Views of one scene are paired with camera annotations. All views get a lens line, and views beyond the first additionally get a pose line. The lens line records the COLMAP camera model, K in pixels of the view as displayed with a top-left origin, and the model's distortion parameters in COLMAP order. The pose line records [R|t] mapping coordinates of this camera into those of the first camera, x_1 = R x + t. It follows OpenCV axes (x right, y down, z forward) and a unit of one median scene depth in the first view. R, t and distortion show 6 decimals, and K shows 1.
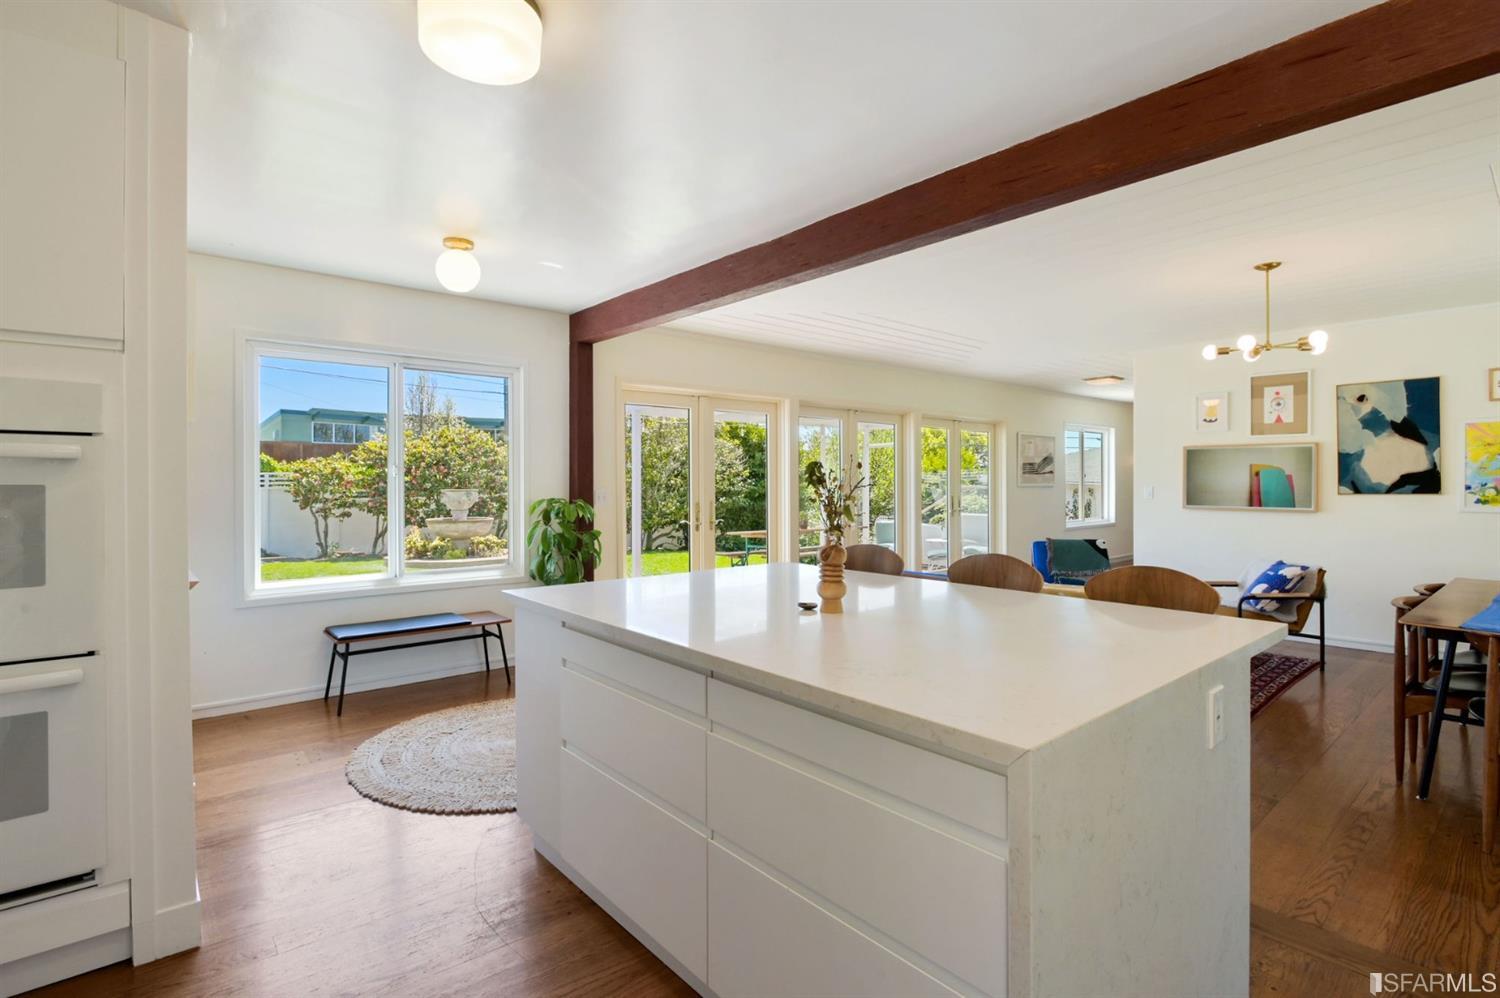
lens RADIAL K [[718.6, 0, 738.7], [0, 718.6, 486.3], [0, 0, 1]] dist [-0.010473, -0.004237]
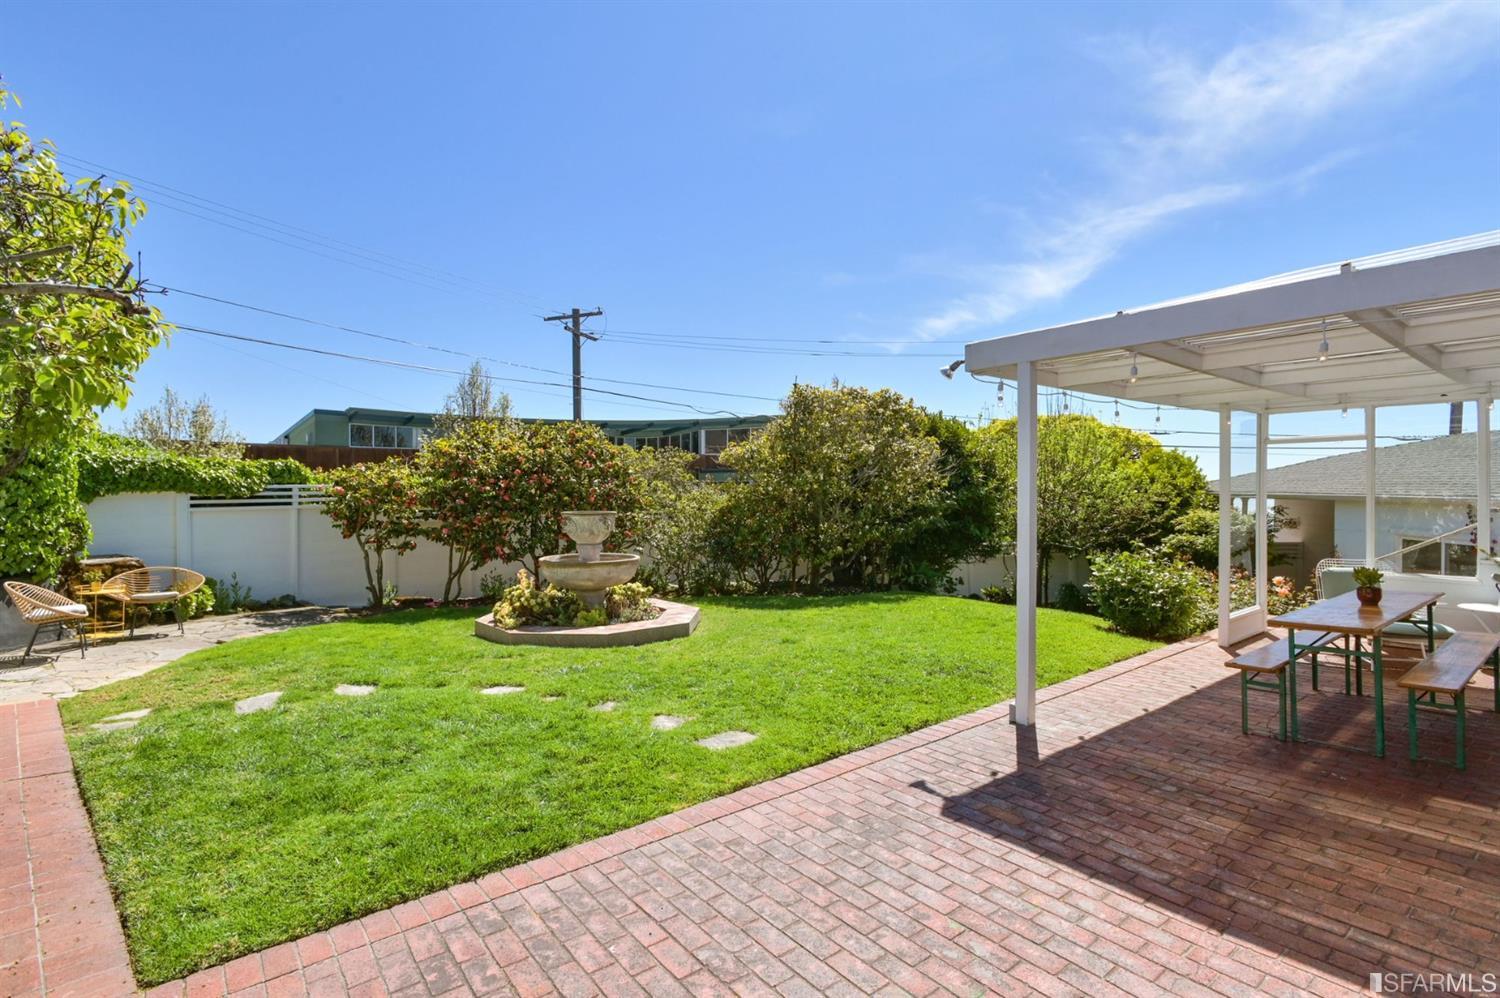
lens RADIAL K [[718.6, 0, 745.3], [0, 718.6, 495.9], [0, 0, 1]] dist [-0.010473, -0.004237]
pose [[0.999592, -0.002174, -0.028490, -0.213075], [0.002337, 0.999981, 0.005693, -0.011715], [0.028477, -0.005758, 0.999578, 0.333919]]
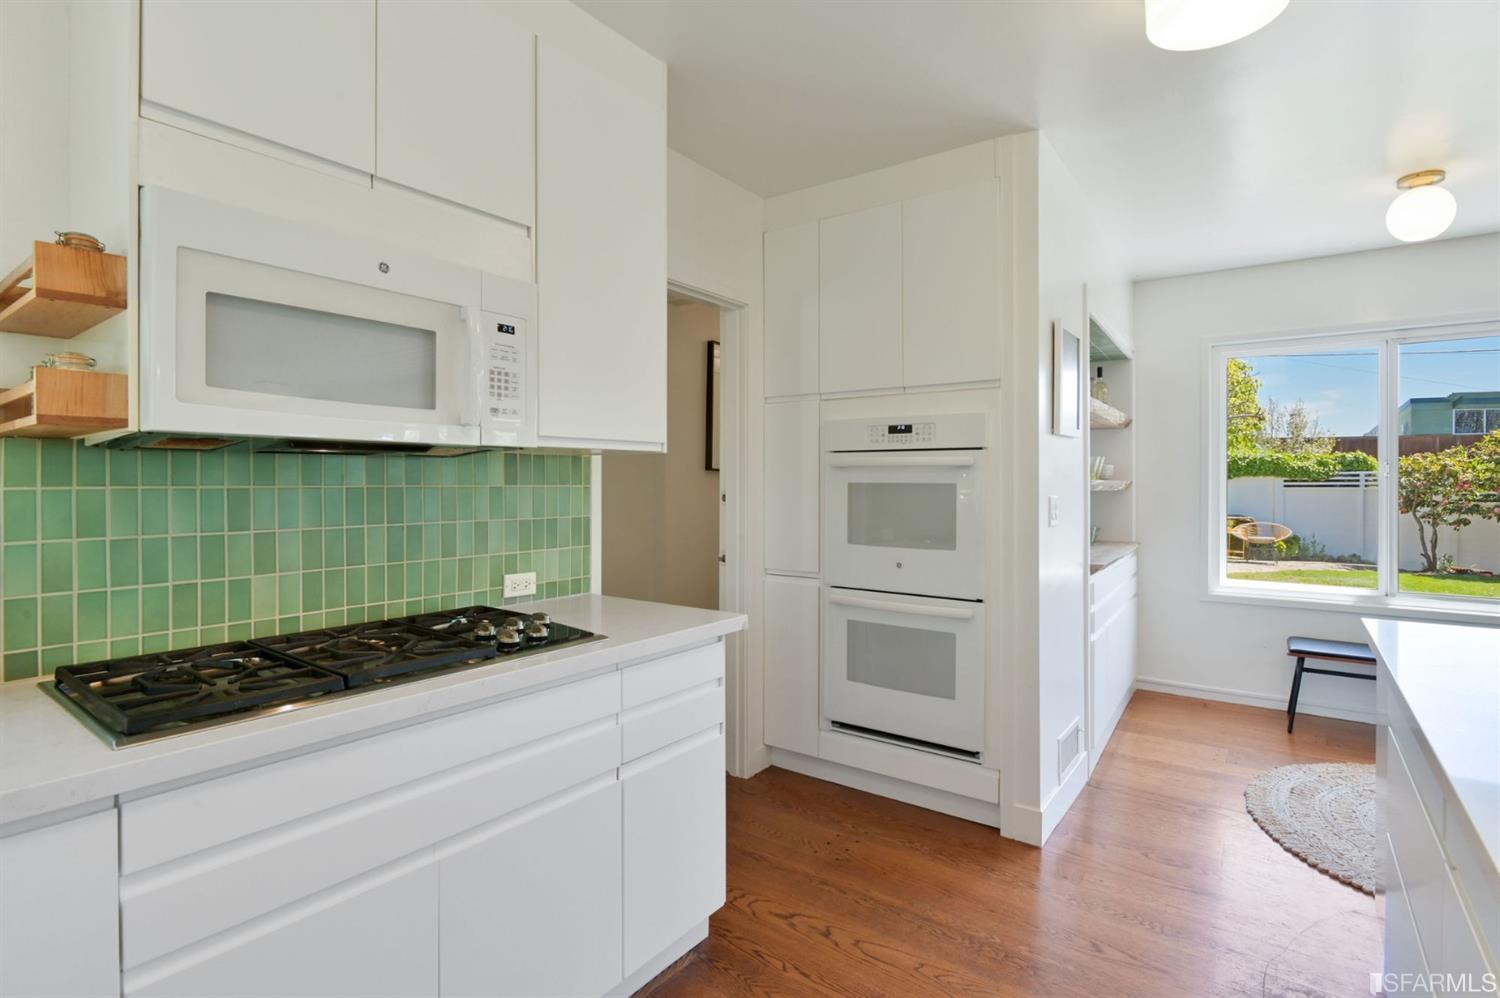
lens RADIAL K [[718.6, 0, 747.4], [0, 718.6, 485.6], [0, 0, 1]] dist [-0.010473, -0.004237]
pose [[0.228464, 0.008366, -0.973516, 0.049620], [-0.008423, 0.999943, 0.006617, -0.000423], [0.973516, 0.006688, 0.228521, 0.026377]]
